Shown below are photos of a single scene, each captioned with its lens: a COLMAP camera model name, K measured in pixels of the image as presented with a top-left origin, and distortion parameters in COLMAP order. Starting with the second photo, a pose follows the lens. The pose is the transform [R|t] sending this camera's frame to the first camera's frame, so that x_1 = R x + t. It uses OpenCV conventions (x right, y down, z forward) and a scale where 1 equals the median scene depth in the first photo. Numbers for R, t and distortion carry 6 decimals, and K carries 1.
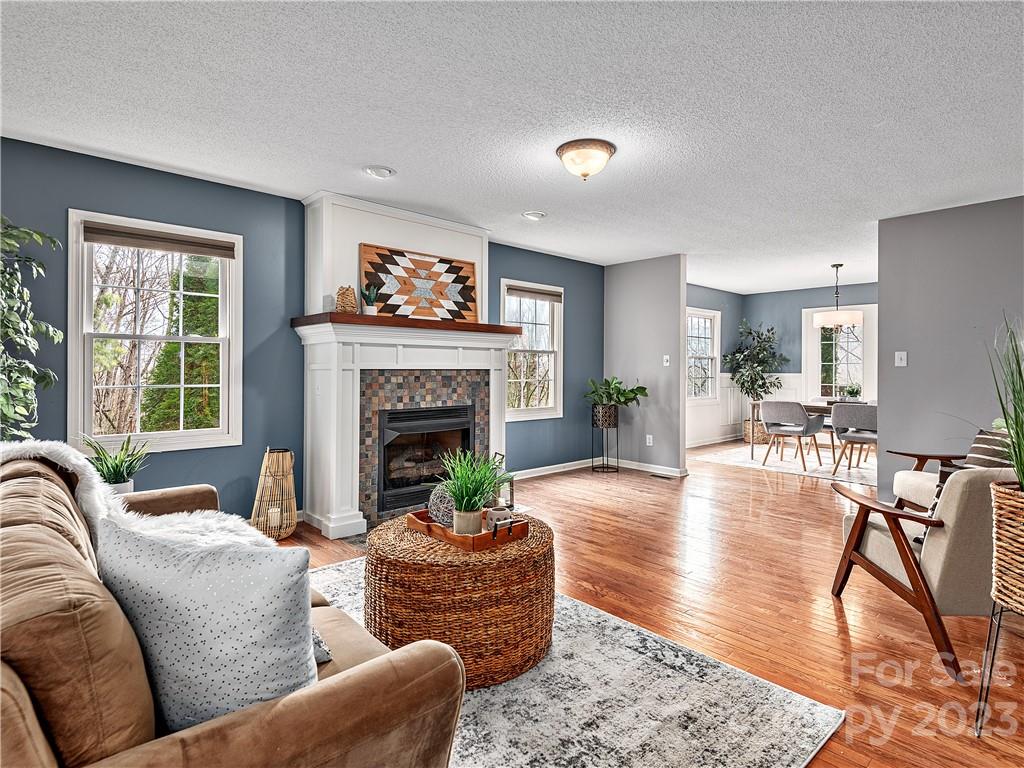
lens RADIAL K [[544.2, 0, 519.4], [0, 544.2, 365.3], [0, 0, 1]] dist [0.002352, -0.000301]
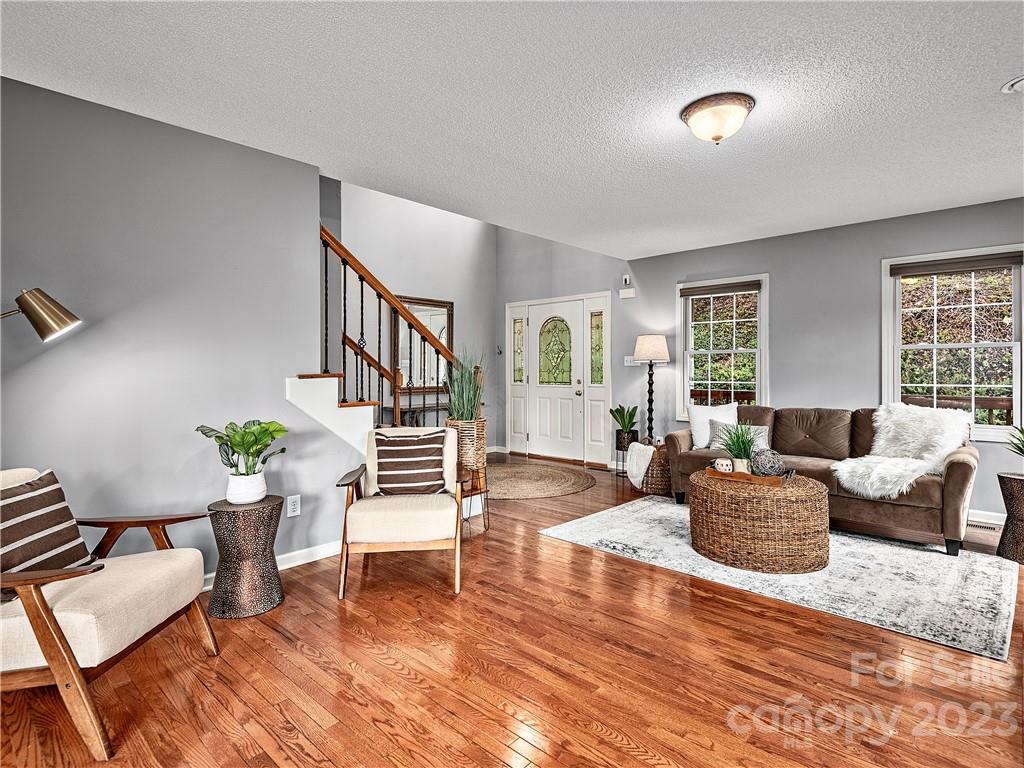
lens RADIAL K [[544.2, 0, 519.4], [0, 544.2, 365.3], [0, 0, 1]] dist [0.002352, -0.000301]
pose [[-0.996519, -0.004236, -0.083260, 0.686332], [-0.002736, 0.999832, -0.018127, 0.015984], [0.083323, -0.017836, -0.996363, 2.524603]]
